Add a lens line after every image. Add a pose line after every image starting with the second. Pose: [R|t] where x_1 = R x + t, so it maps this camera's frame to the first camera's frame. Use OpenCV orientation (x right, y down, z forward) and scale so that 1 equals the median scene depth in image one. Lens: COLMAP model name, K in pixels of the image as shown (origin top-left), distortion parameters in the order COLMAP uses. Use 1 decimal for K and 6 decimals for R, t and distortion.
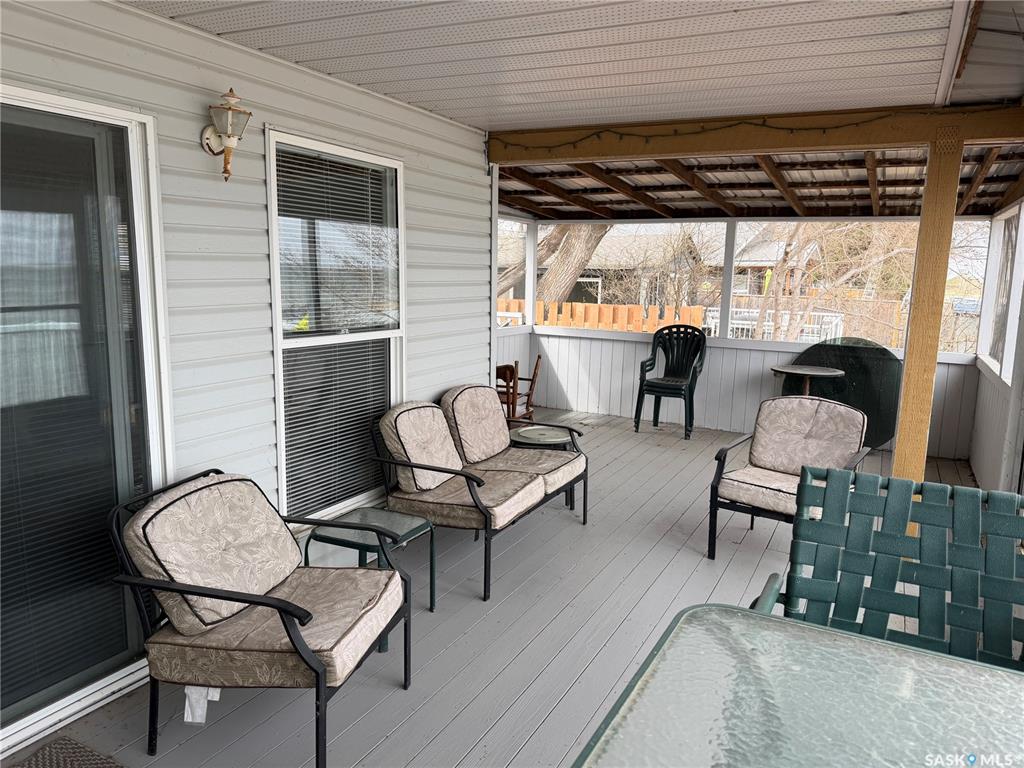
lens RADIAL K [[717.4, 0, 517.4], [0, 717.4, 386.3], [0, 0, 1]] dist [0.047538, -0.062192]
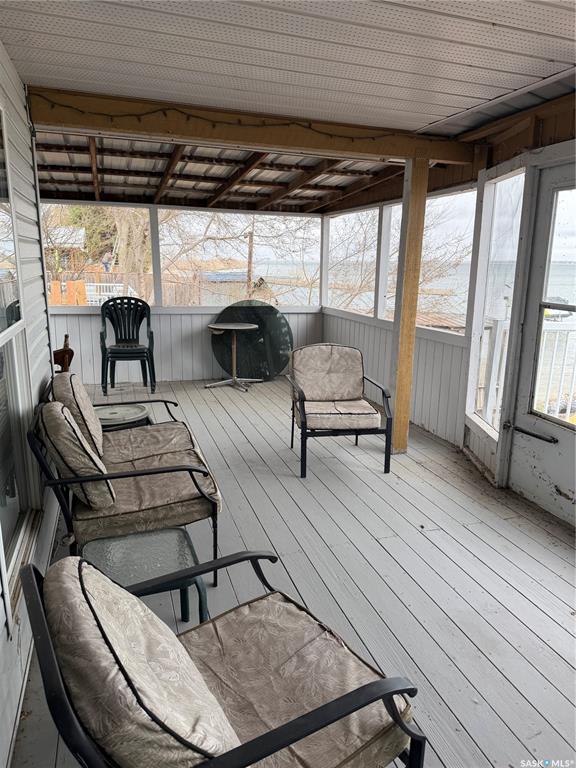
lens RADIAL K [[538.1, 0, 293.3], [0, 538.1, 382.7], [0, 0, 1]] dist [0.047538, -0.062192]
pose [[0.677973, -0.172285, 0.714612, -0.375742], [0.114855, 0.985034, 0.128514, -0.049643], [-0.726059, -0.005052, 0.687614, 0.339688]]
